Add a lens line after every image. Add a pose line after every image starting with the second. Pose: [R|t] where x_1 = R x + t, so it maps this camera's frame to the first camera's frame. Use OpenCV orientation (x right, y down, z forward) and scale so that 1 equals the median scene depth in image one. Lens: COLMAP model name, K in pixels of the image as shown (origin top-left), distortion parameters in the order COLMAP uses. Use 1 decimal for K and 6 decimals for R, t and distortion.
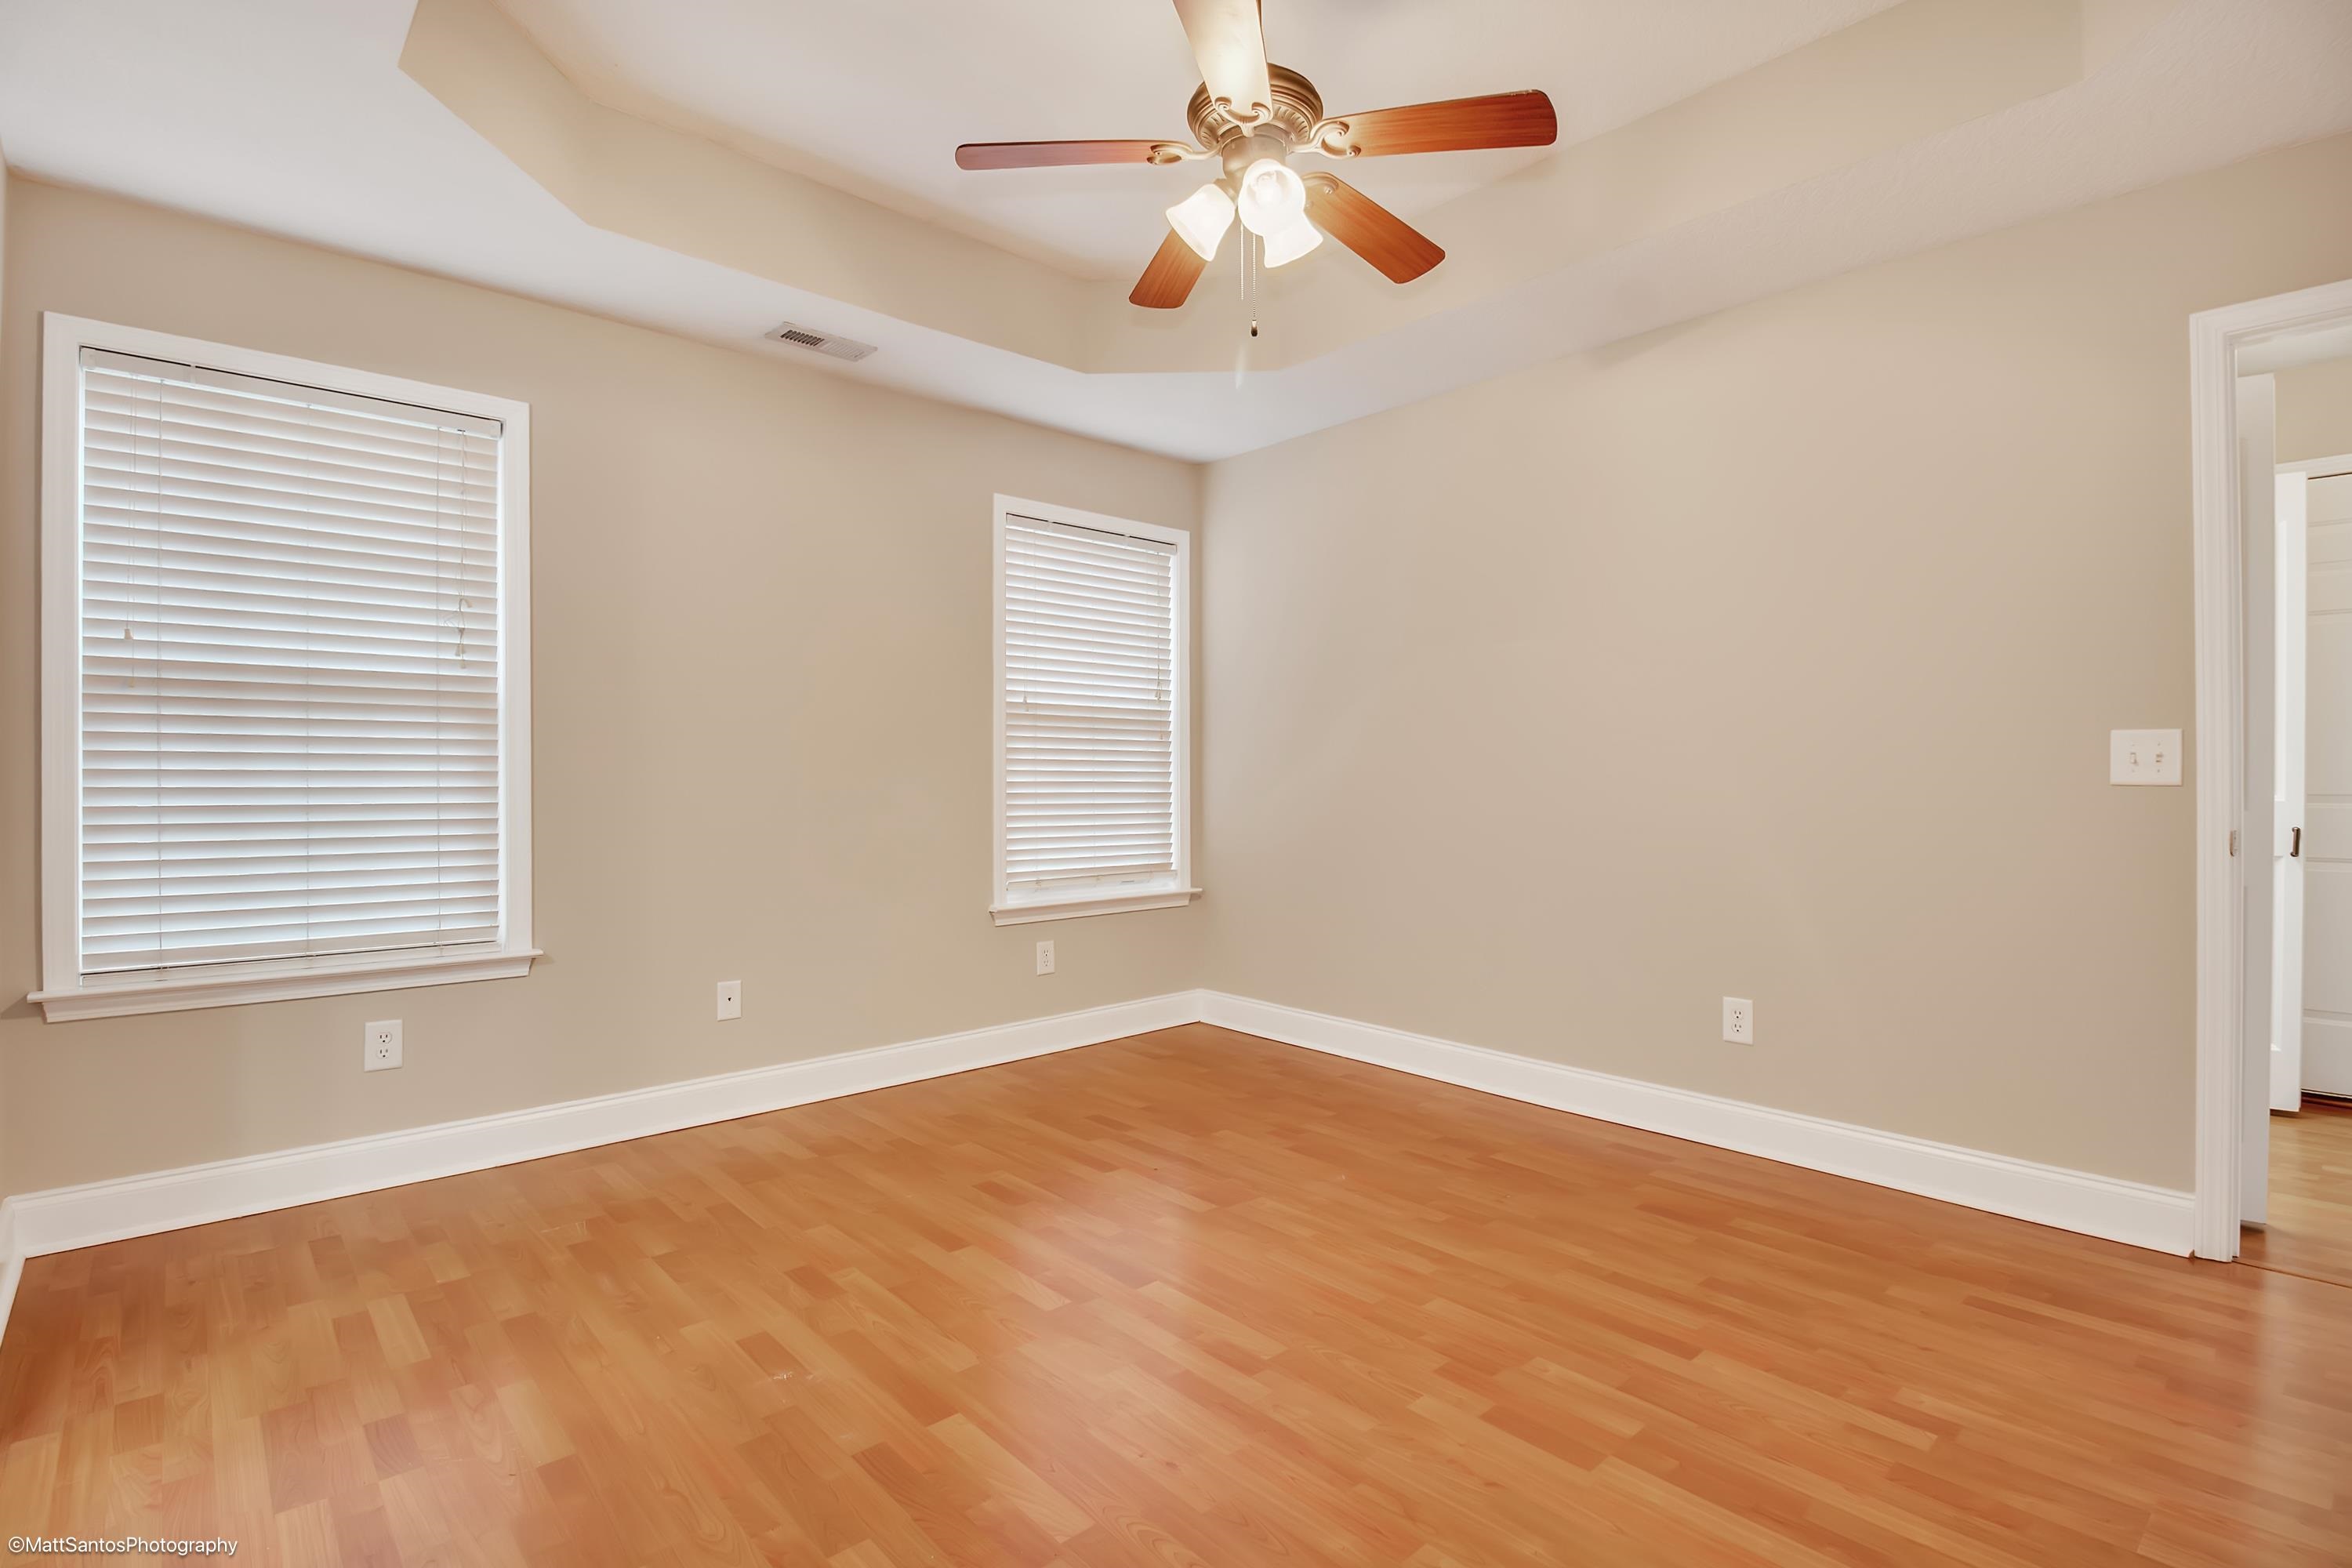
lens RADIAL K [[1118.6, 0, 1175.2], [0, 1118.6, 779.0], [0, 0, 1]] dist [0.020321, -0.043845]
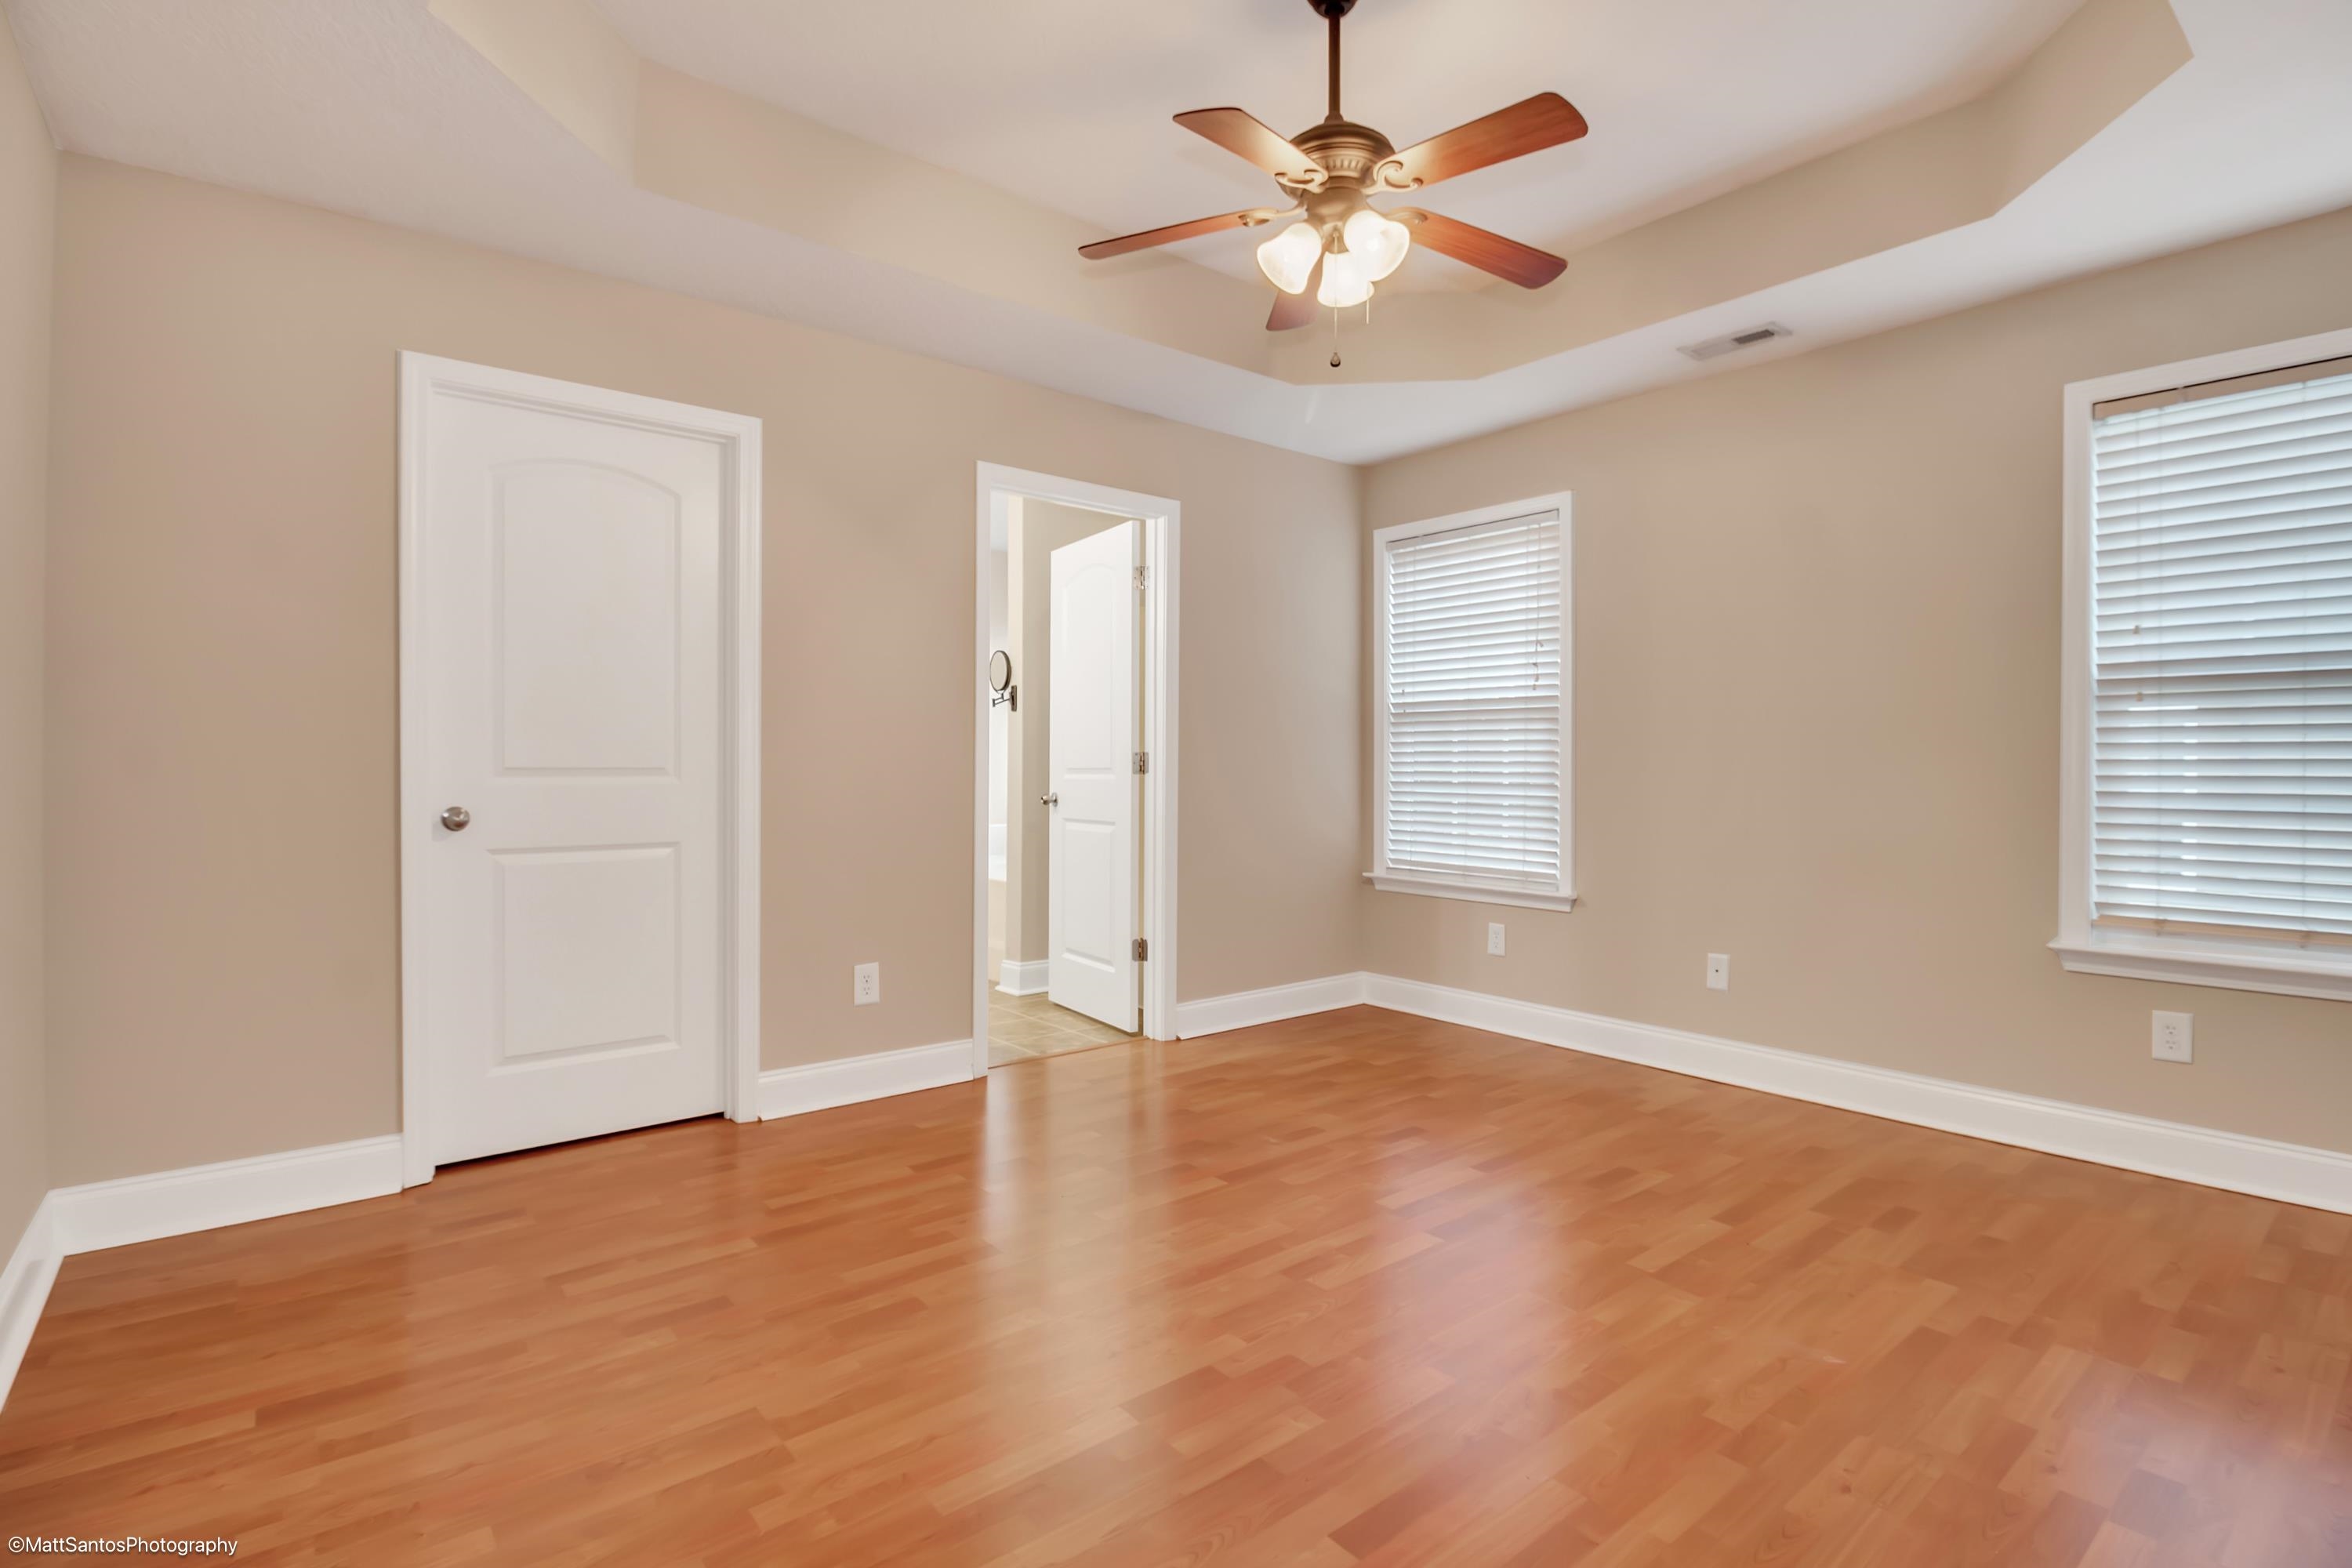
lens RADIAL K [[1111.0, 0, 1208.9], [0, 1111.0, 769.7], [0, 0, 1]] dist [0.002021, -0.013058]
pose [[-0.031284, 0.005613, -0.999495, 0.777968], [-0.008142, 0.999950, 0.005870, -0.001644], [0.999477, 0.008322, -0.031236, 0.602969]]
